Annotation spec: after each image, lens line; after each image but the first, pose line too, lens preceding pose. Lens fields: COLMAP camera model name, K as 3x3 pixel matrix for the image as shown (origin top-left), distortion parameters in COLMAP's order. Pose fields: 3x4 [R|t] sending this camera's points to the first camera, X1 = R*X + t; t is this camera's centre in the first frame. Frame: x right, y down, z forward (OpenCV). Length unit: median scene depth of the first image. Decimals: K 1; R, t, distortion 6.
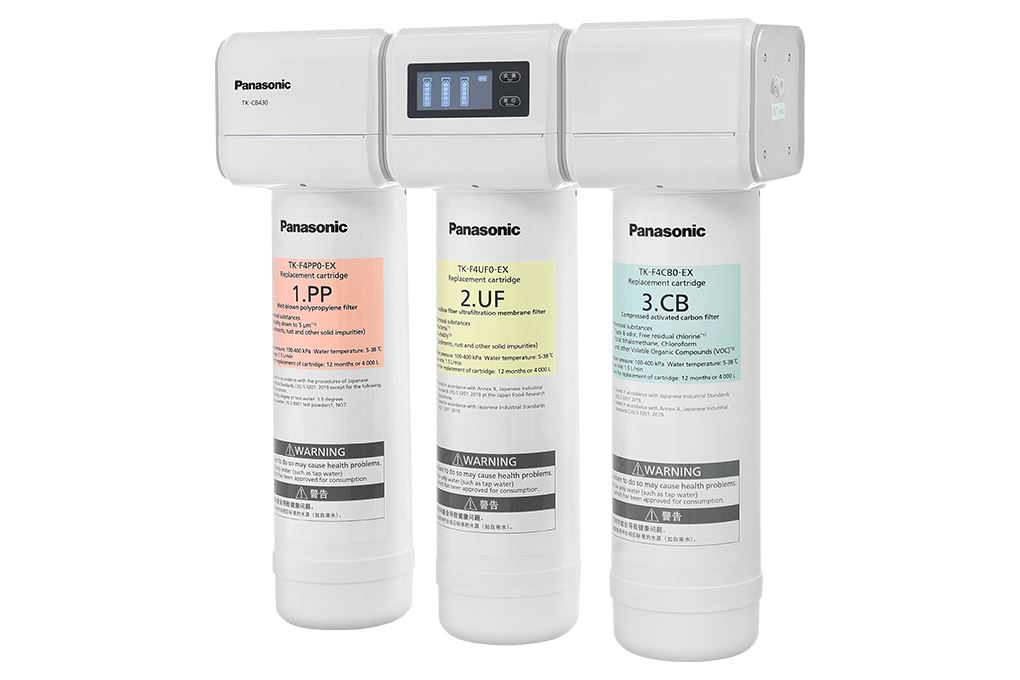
lens RADIAL K [[1683.8, 0, 510.4], [0, 1683.8, 326.4], [0, 0, 1]] dist [-0.003533, 0.063265]
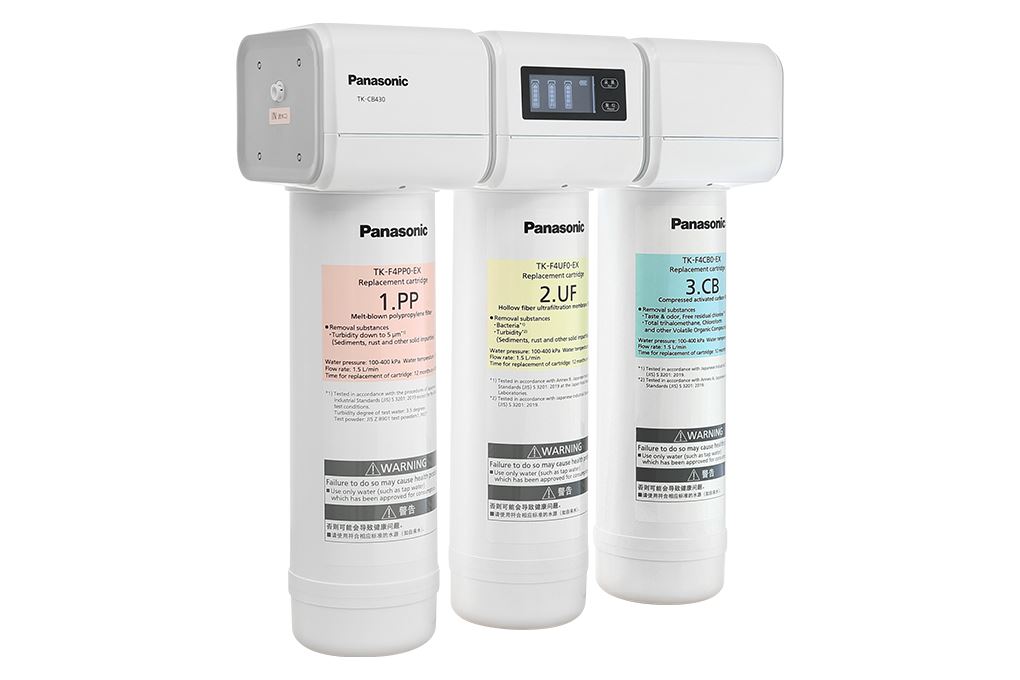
lens RADIAL K [[1874.5, 0, 510.0], [0, 1874.5, 340.0], [0, 0, 1]] dist [-0.017523, -0.023210]
pose [[0.615272, -0.072816, 0.784945, -0.947574], [0.076924, 0.996519, 0.032147, -0.027605], [-0.784553, 0.040602, 0.618731, 0.306379]]
